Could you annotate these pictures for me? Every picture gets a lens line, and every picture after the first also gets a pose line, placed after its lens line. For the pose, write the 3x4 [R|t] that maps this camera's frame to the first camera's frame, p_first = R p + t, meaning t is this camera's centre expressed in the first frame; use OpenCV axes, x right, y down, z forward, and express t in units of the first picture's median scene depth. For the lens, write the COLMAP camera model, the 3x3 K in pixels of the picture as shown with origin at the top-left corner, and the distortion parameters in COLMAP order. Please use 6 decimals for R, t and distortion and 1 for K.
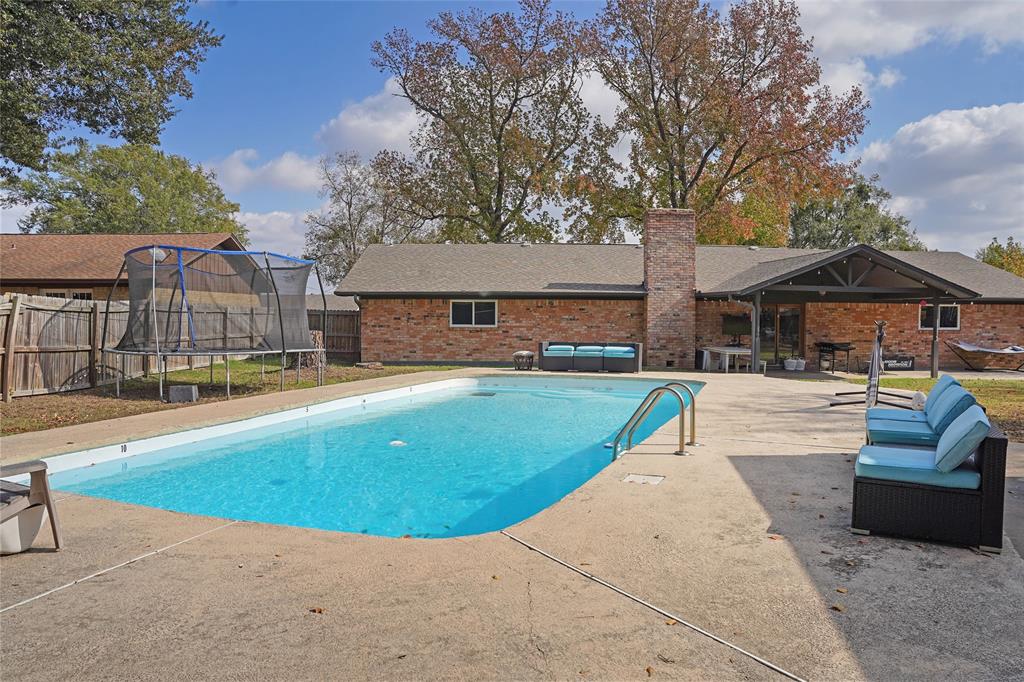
lens RADIAL K [[729.3, 0, 512.0], [0, 729.3, 341.0], [0, 0, 1]] dist [-0.177568, 0.157500]
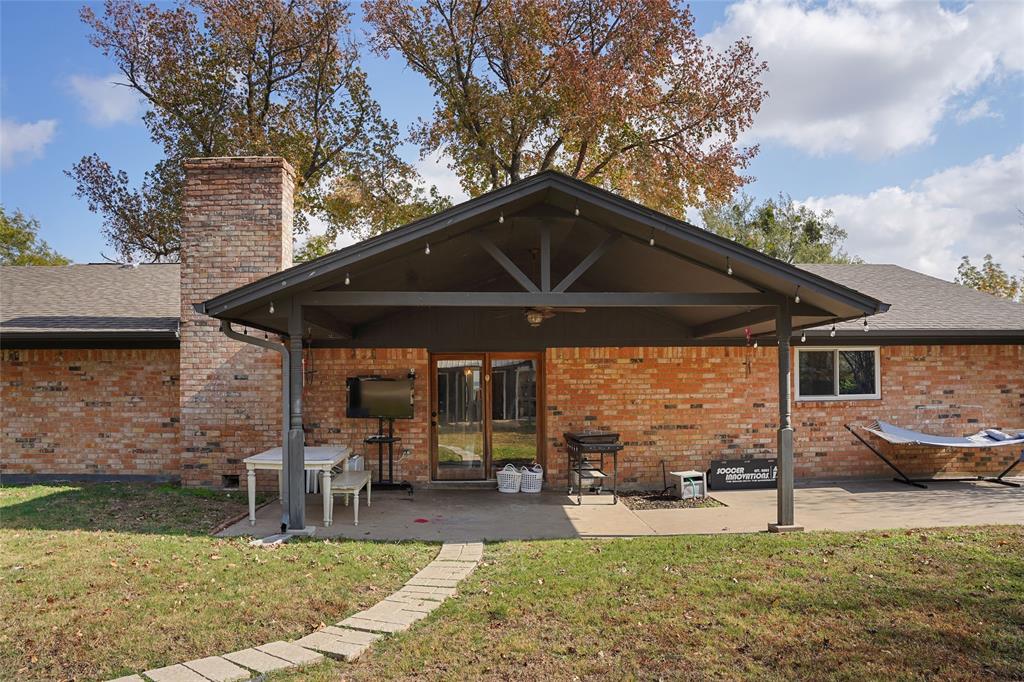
lens RADIAL K [[729.3, 0, 512.0], [0, 729.3, 341.0], [0, 0, 1]] dist [-0.177568, 0.157500]
pose [[0.999880, -0.012141, 0.009646, 0.385664], [0.013016, 0.995244, -0.096536, -0.012173], [-0.008428, 0.096650, 0.995283, 0.514222]]
